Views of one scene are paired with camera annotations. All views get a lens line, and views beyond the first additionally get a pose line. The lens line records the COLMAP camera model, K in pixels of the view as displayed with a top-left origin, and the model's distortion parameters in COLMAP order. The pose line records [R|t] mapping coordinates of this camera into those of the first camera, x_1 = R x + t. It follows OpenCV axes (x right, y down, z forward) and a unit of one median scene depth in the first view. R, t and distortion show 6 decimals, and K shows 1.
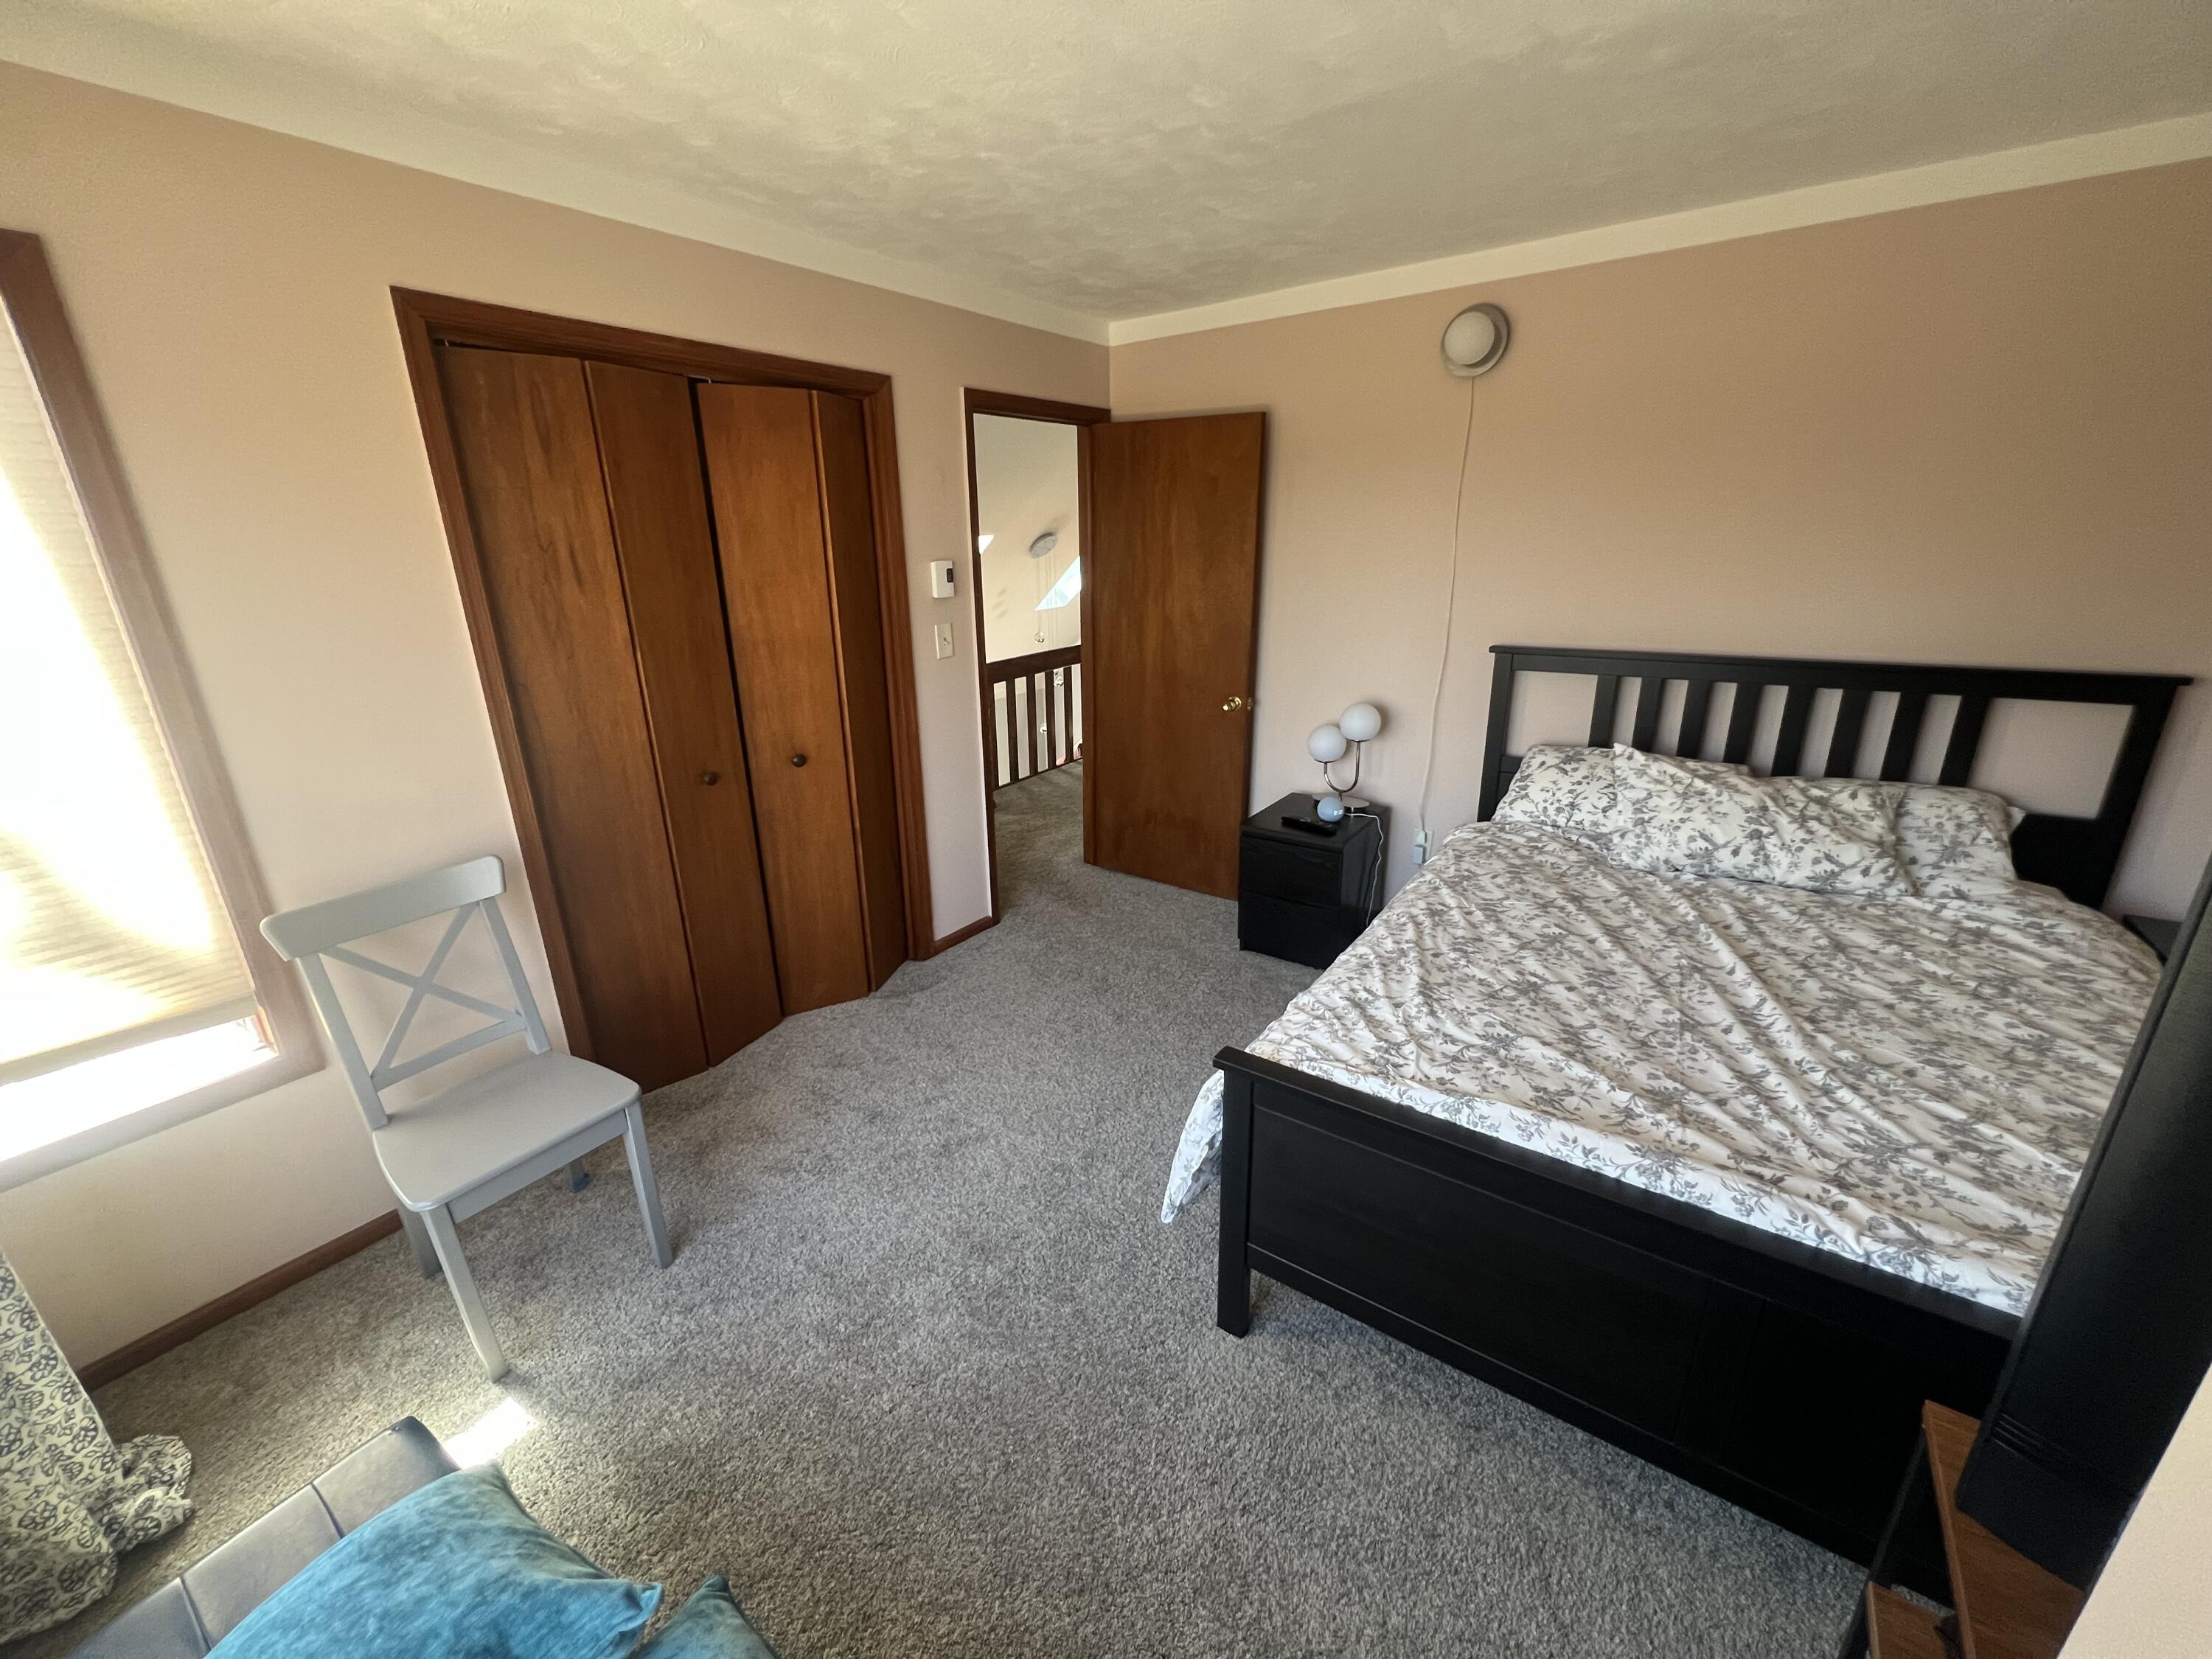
lens RADIAL K [[887.0, 0, 1111.7], [0, 887.0, 825.1], [0, 0, 1]] dist [-0.003620, 0.000073]
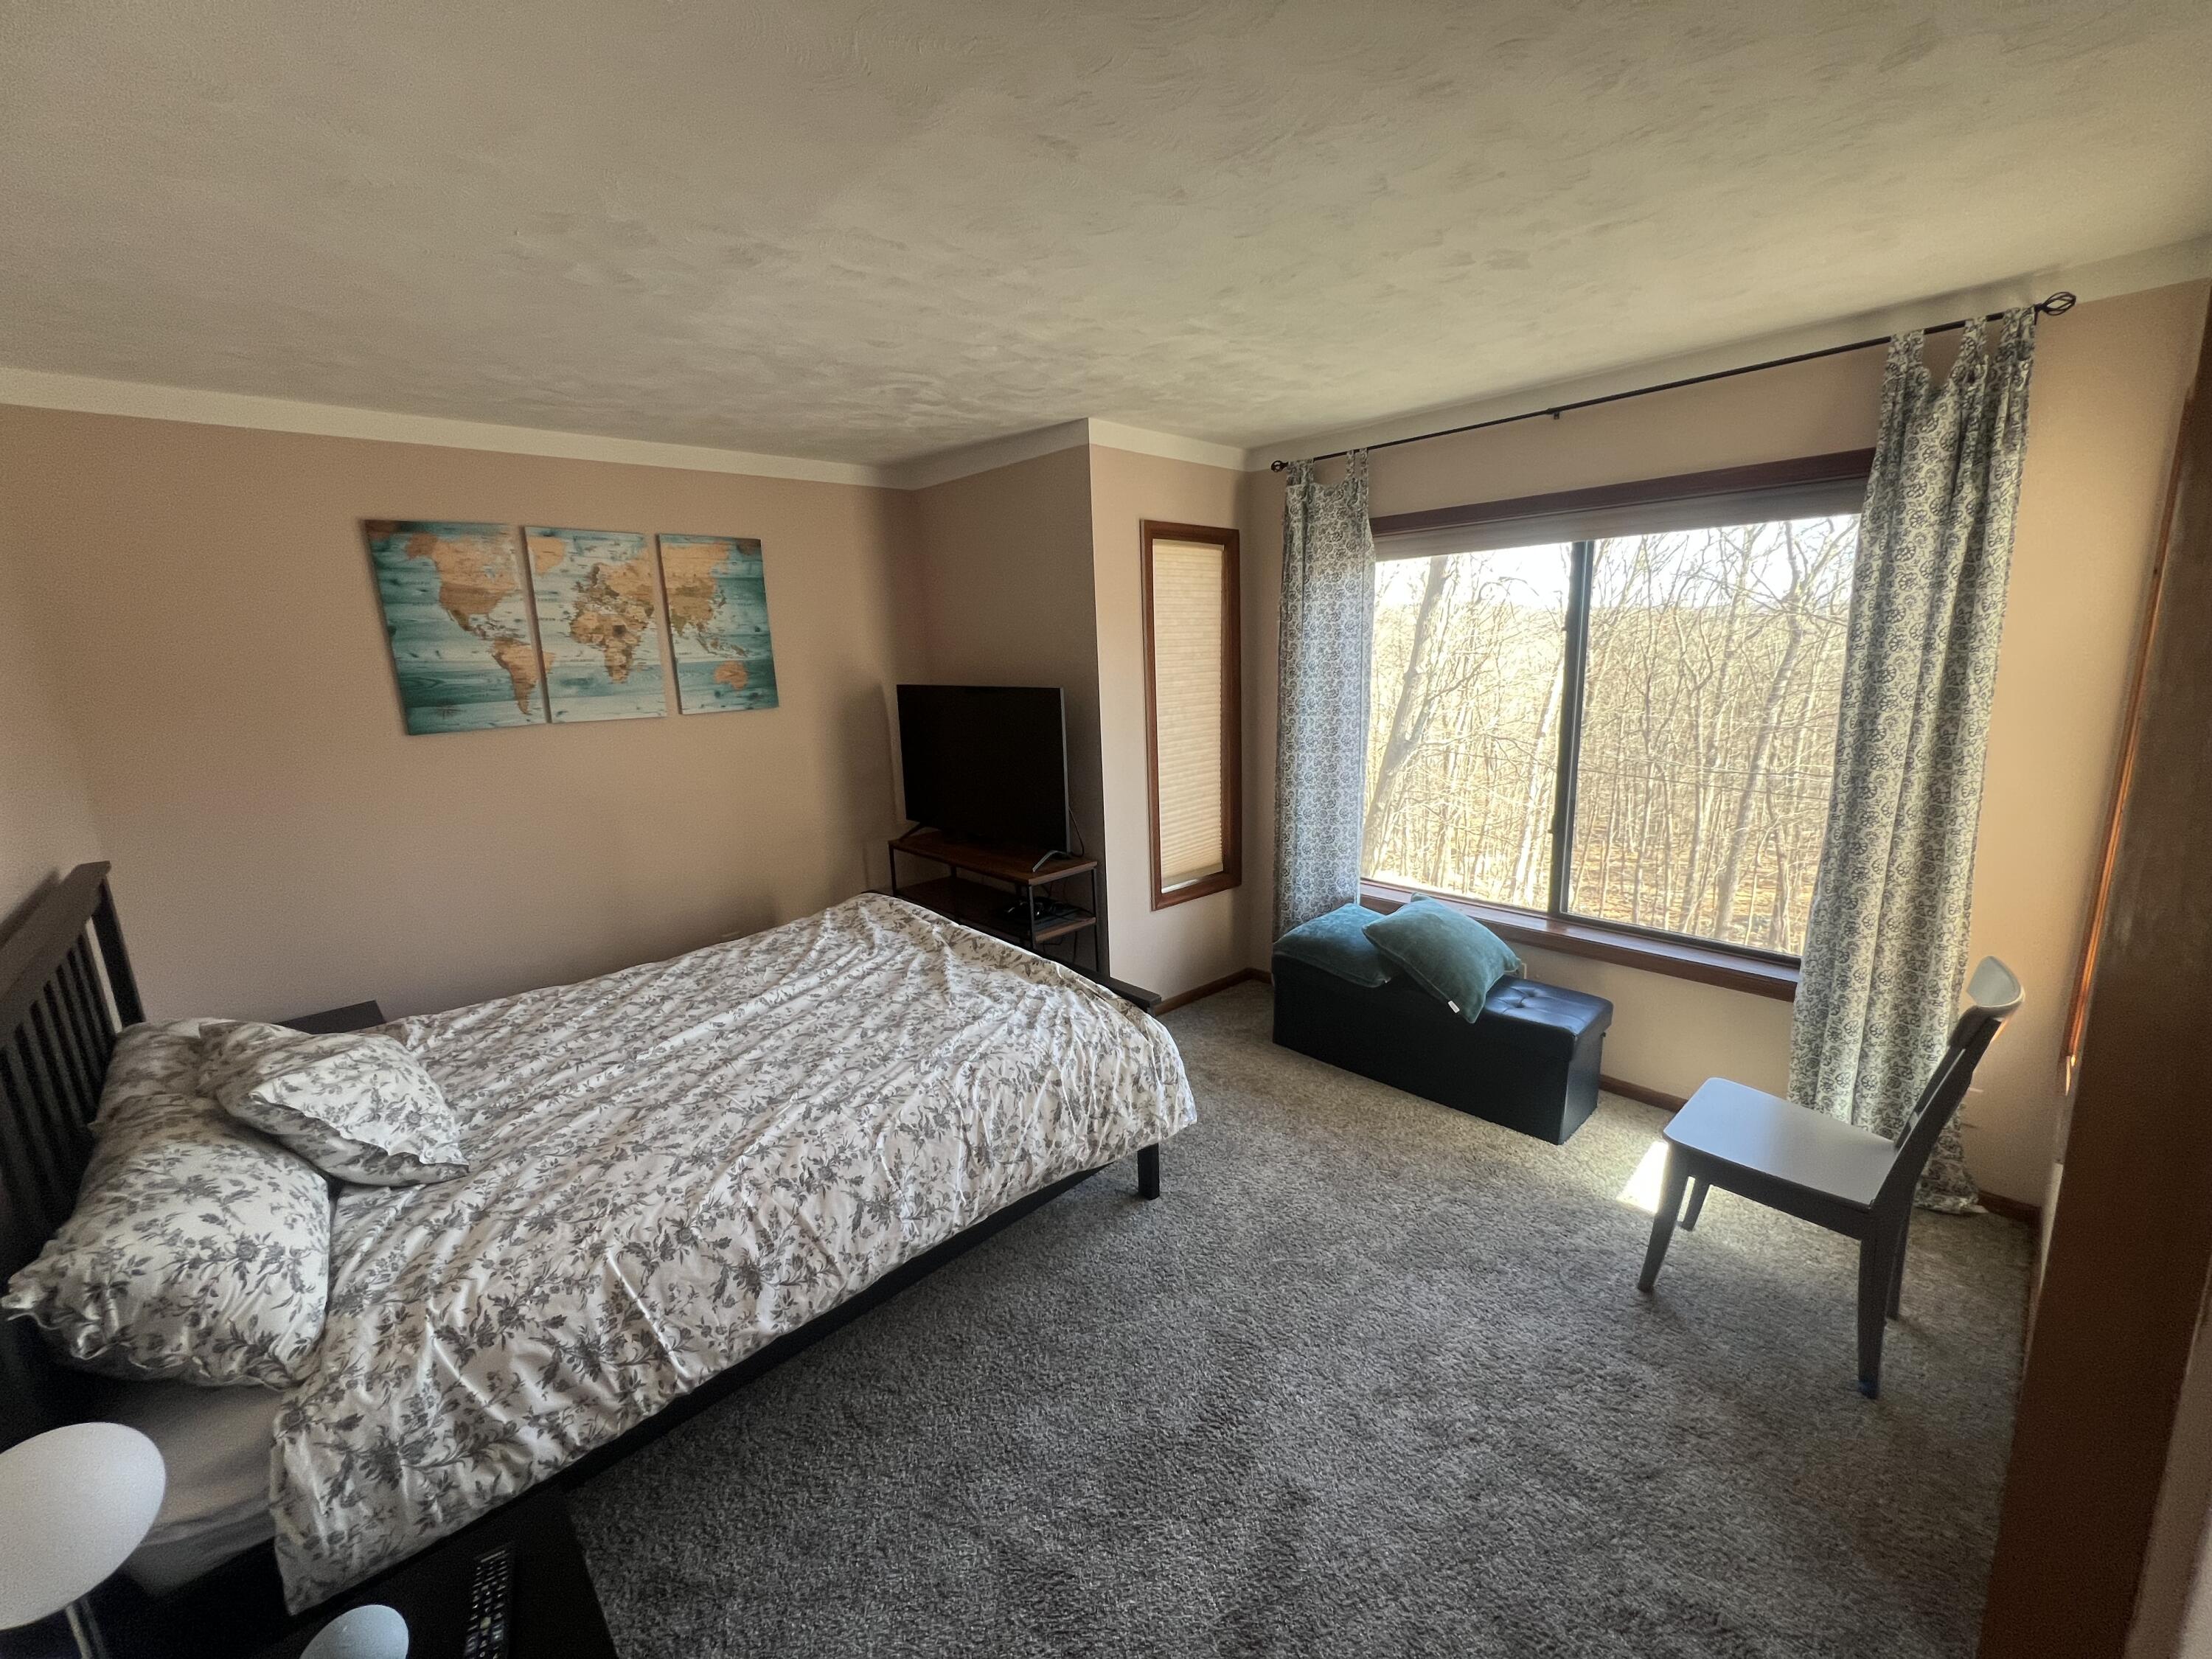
lens RADIAL K [[887.0, 0, 1101.0], [0, 887.0, 825.6], [0, 0, 1]] dist [-0.003620, 0.000073]
pose [[-0.976404, 0.011578, 0.215642, -0.096150], [0.118687, 0.862999, 0.491067, -0.631193], [-0.180414, 0.505074, -0.844009, 1.831907]]
